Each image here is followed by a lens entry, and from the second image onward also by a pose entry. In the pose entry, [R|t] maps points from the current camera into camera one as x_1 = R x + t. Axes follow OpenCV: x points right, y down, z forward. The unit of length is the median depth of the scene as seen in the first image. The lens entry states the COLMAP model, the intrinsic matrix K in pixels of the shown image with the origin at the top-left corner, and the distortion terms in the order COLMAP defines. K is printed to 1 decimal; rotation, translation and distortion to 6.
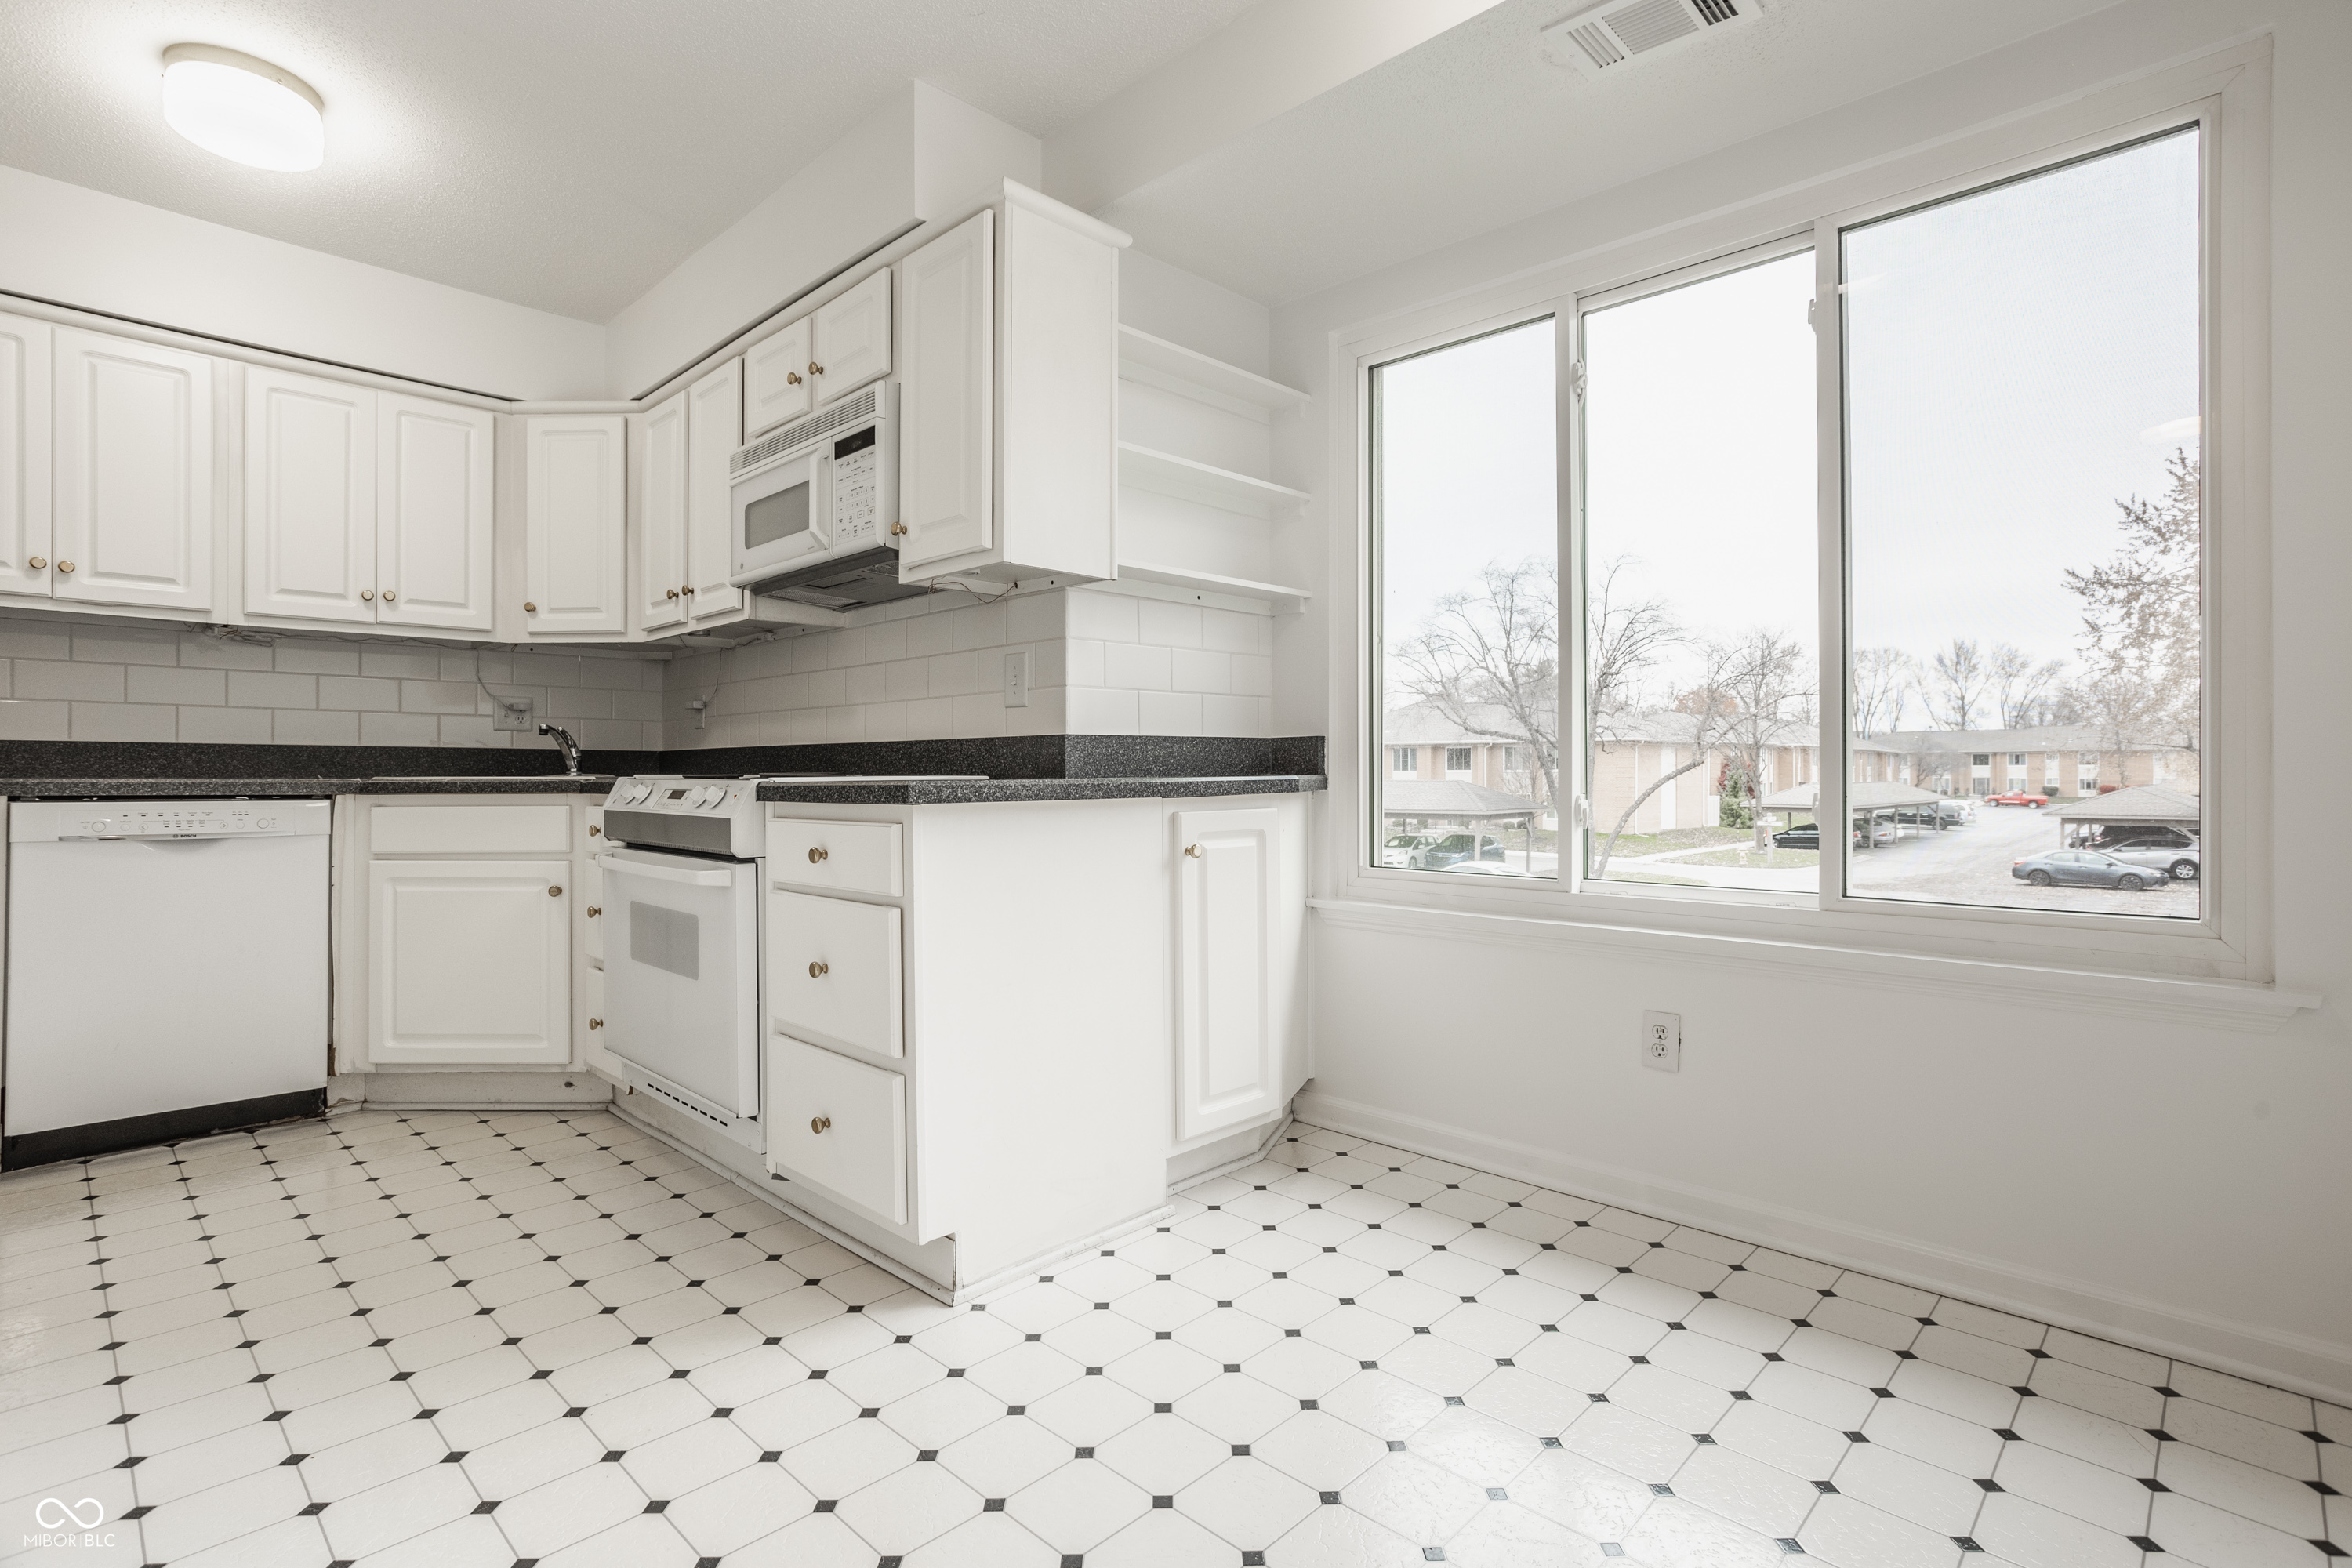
lens RADIAL K [[1147.8, 0, 1176.7], [0, 1147.8, 773.2], [0, 0, 1]] dist [-0.038440, 0.022329]
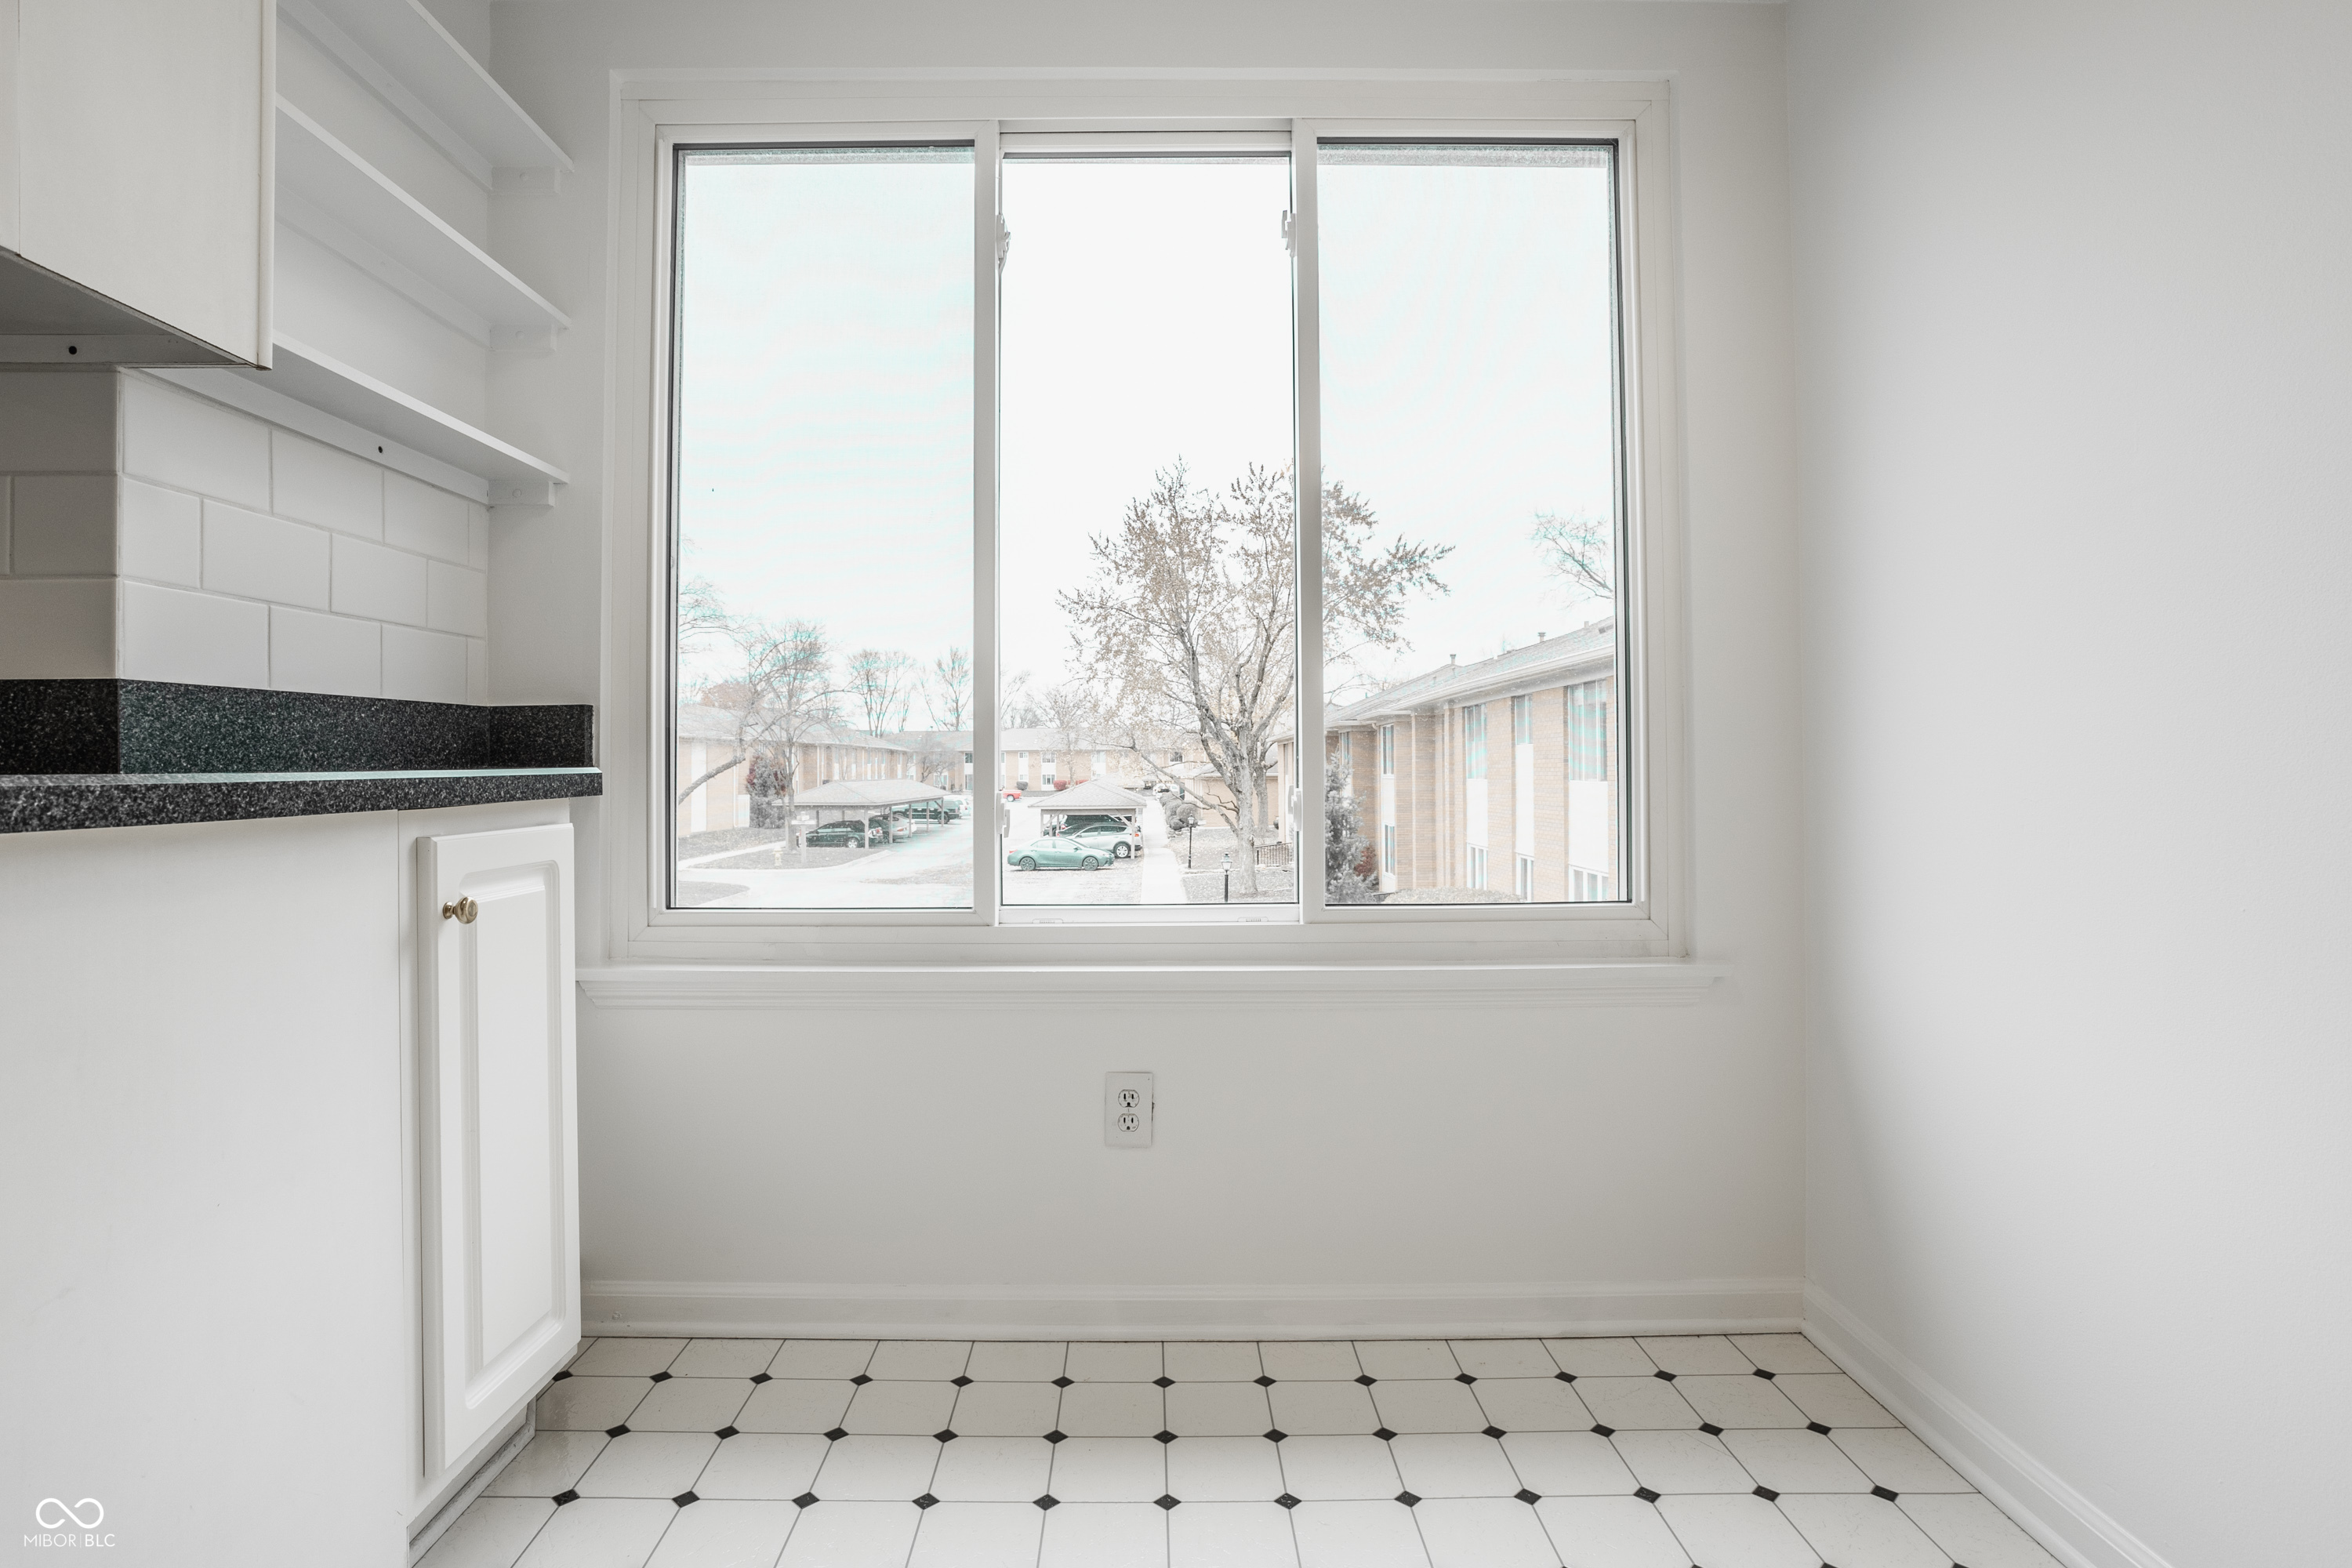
lens RADIAL K [[1257.5, 0, 1172.4], [0, 1257.5, 744.6], [0, 0, 1]] dist [-0.046866, 0.014768]
pose [[0.715621, 0.009947, 0.698418, -0.116791], [0.005163, 0.999796, -0.019530, 0.004008], [-0.698470, 0.017582, 0.715423, 0.290422]]
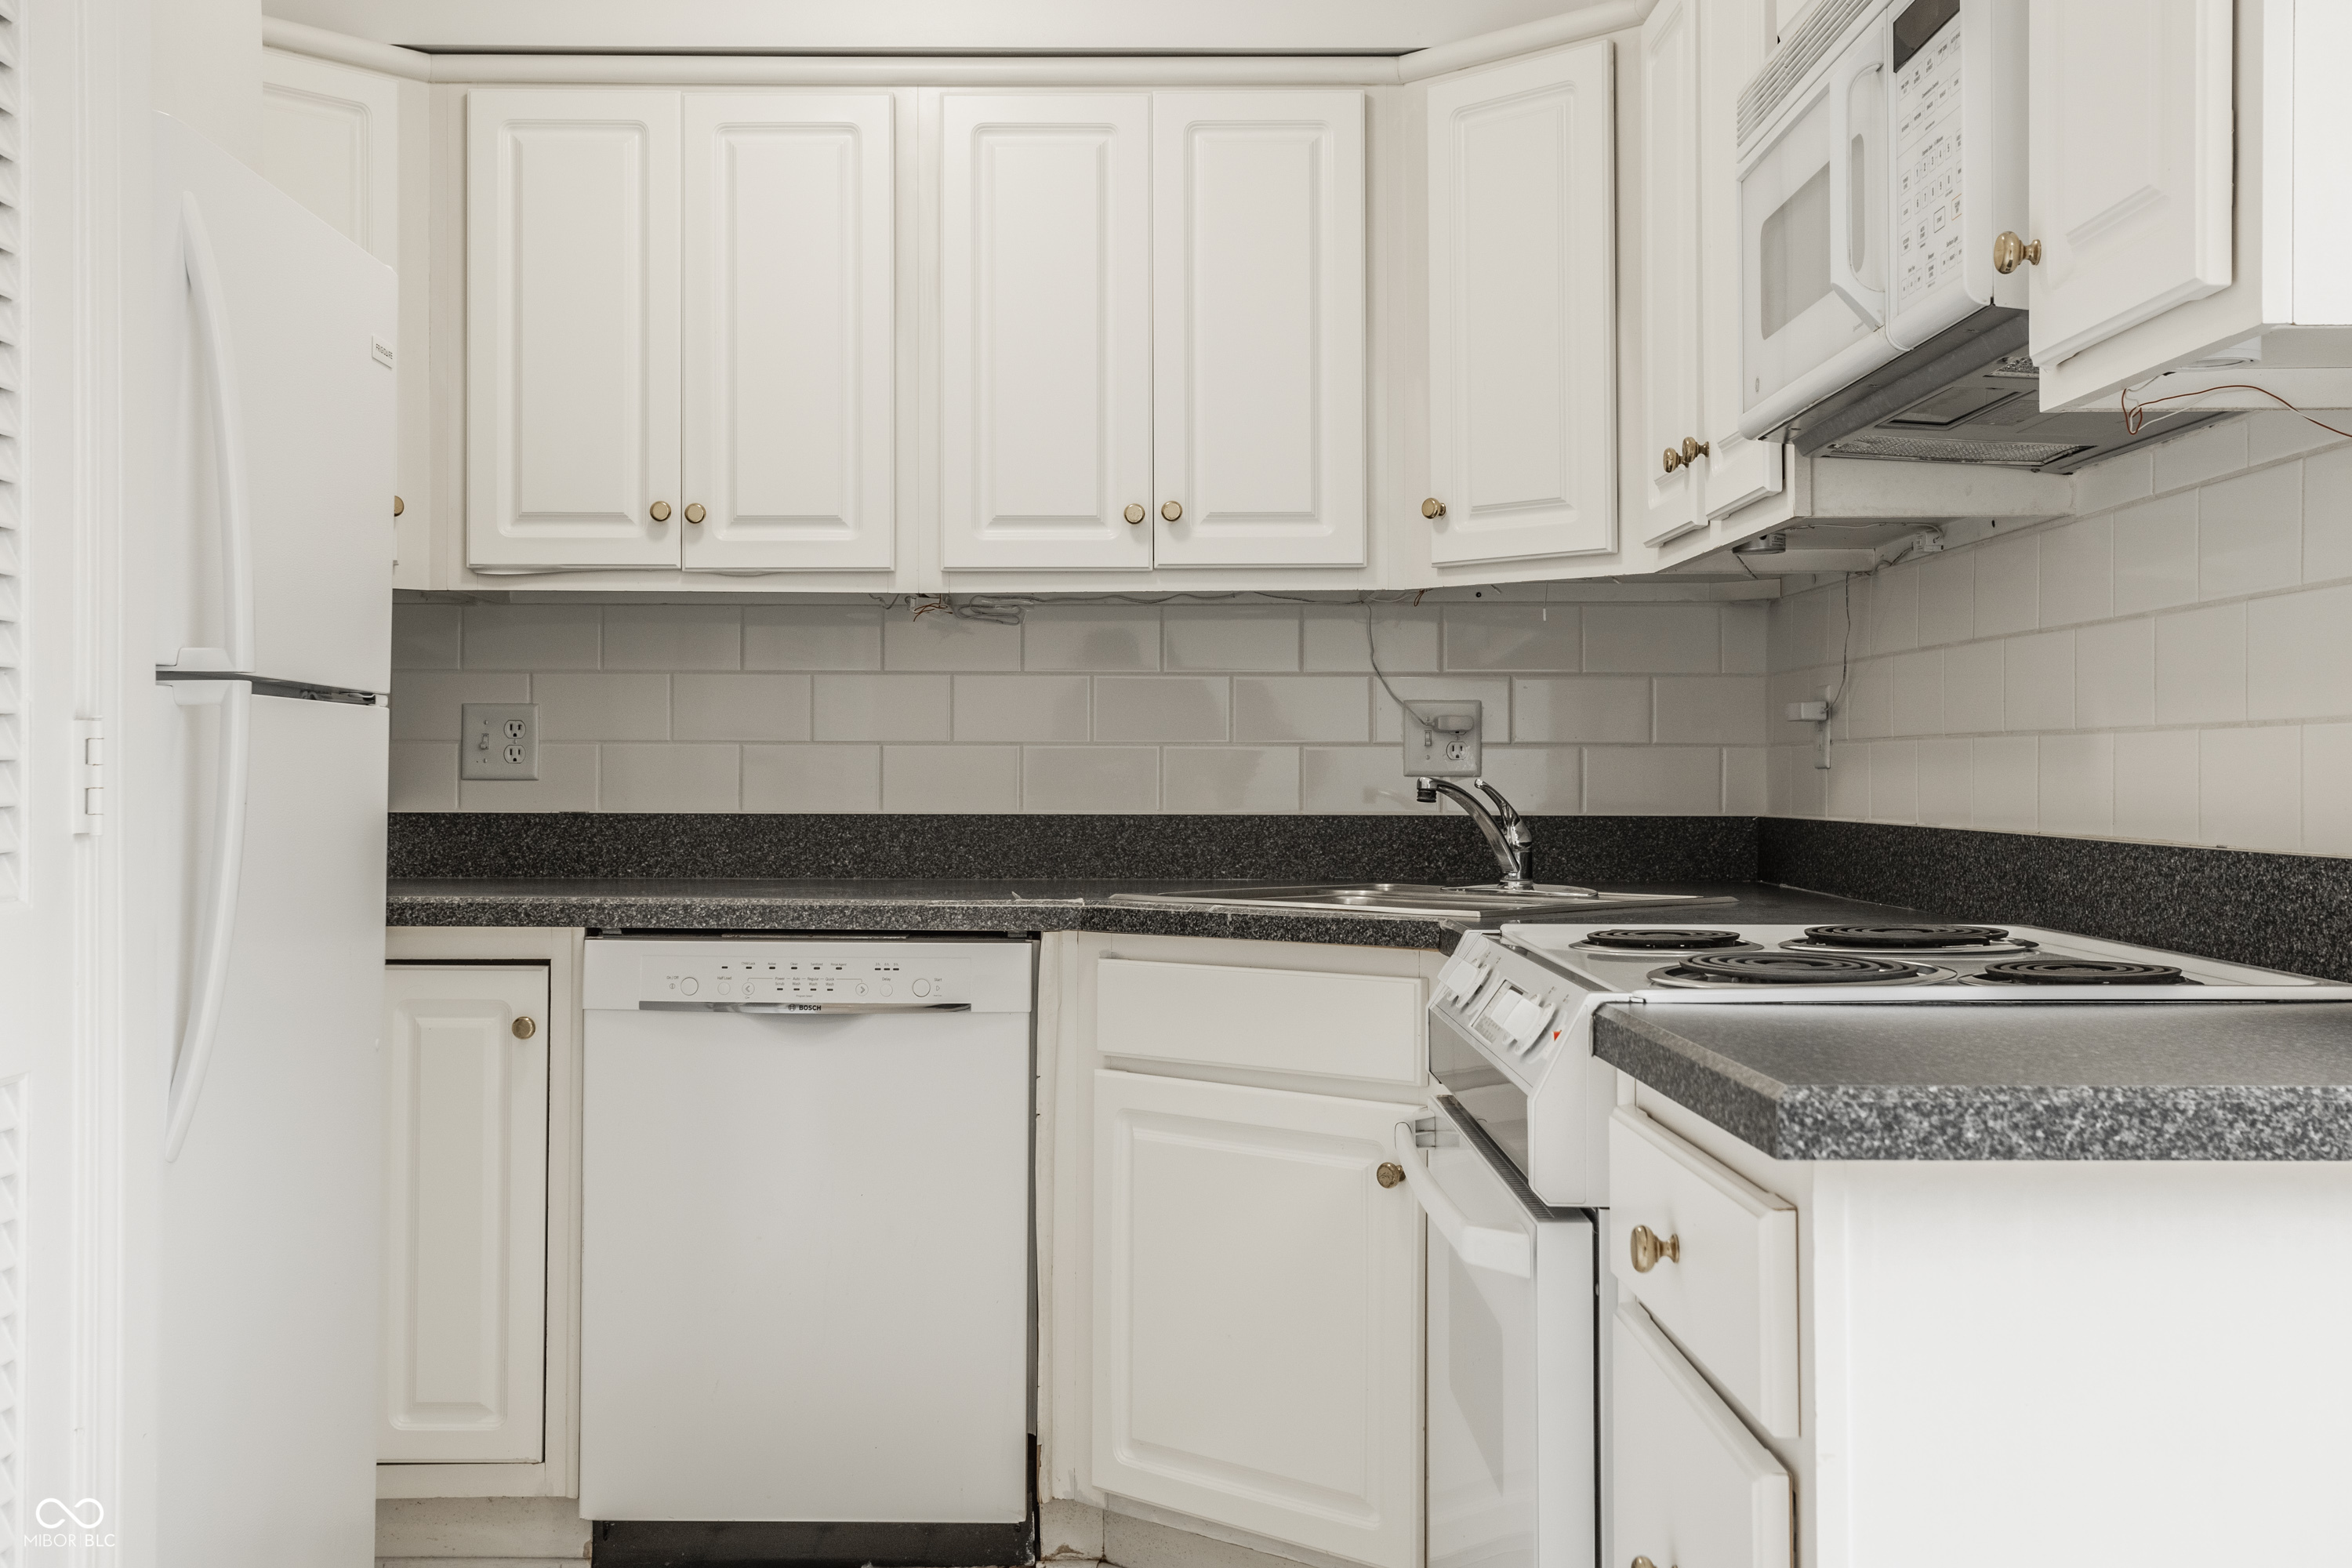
lens RADIAL K [[2605.1, 0, 1145.6], [0, 2605.1, 774.6], [0, 0, 1]] dist [0.033042, 0.000000]
pose [[0.706740, -0.000946, -0.707472, 0.096128], [0.001660, 0.999999, 0.000321, -0.050294], [0.707471, -0.001401, 0.706741, 0.229693]]
